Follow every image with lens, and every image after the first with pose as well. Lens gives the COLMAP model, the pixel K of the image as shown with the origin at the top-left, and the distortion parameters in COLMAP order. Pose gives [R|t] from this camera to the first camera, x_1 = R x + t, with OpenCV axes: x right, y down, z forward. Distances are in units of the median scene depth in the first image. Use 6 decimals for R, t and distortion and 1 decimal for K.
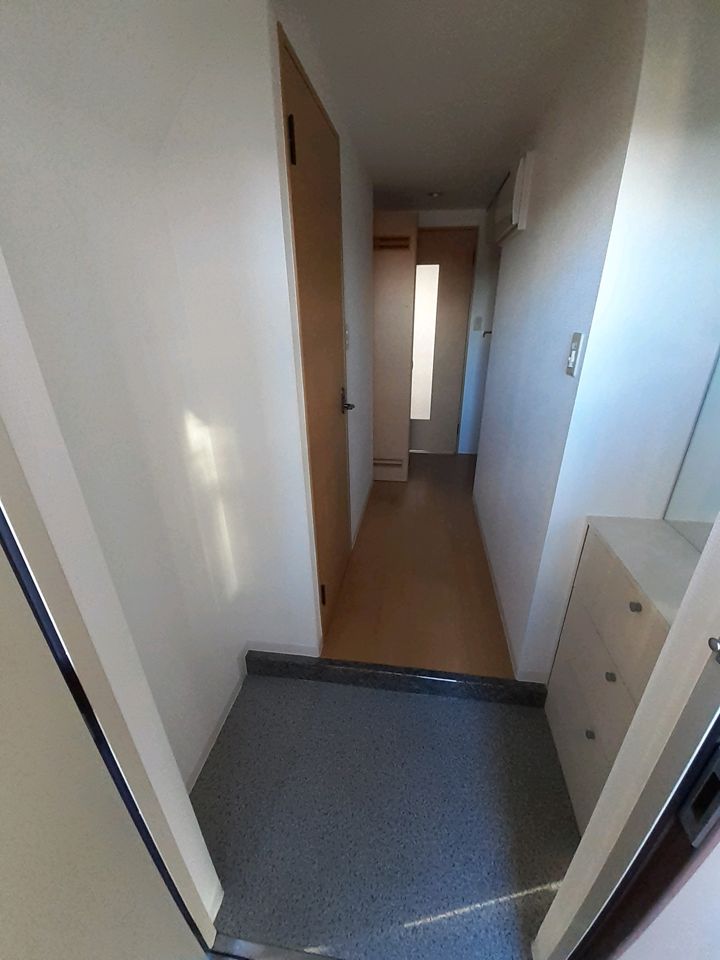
lens RADIAL K [[380.3, 0, 374.7], [0, 380.3, 472.7], [0, 0, 1]] dist [0.015240, -0.016161]
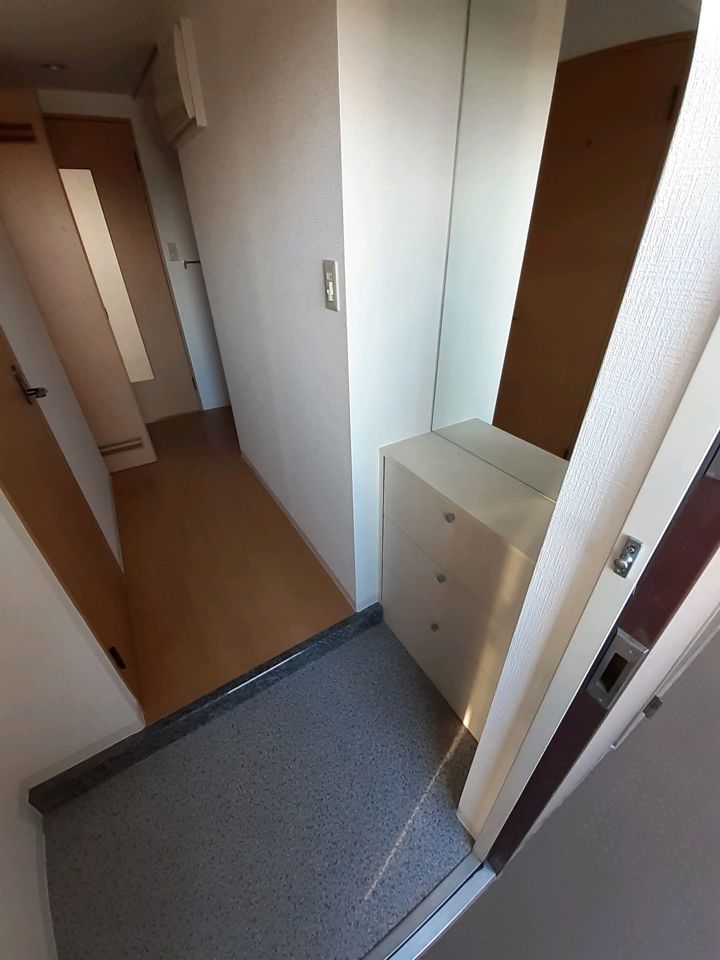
lens RADIAL K [[380.3, 0, 374.7], [0, 380.3, 472.7], [0, 0, 1]] dist [0.015240, -0.016161]
pose [[0.761958, -0.346452, 0.547167, -0.027307], [0.257302, 0.937282, 0.235156, -0.042775], [-0.594320, -0.038392, 0.803312, 0.102456]]
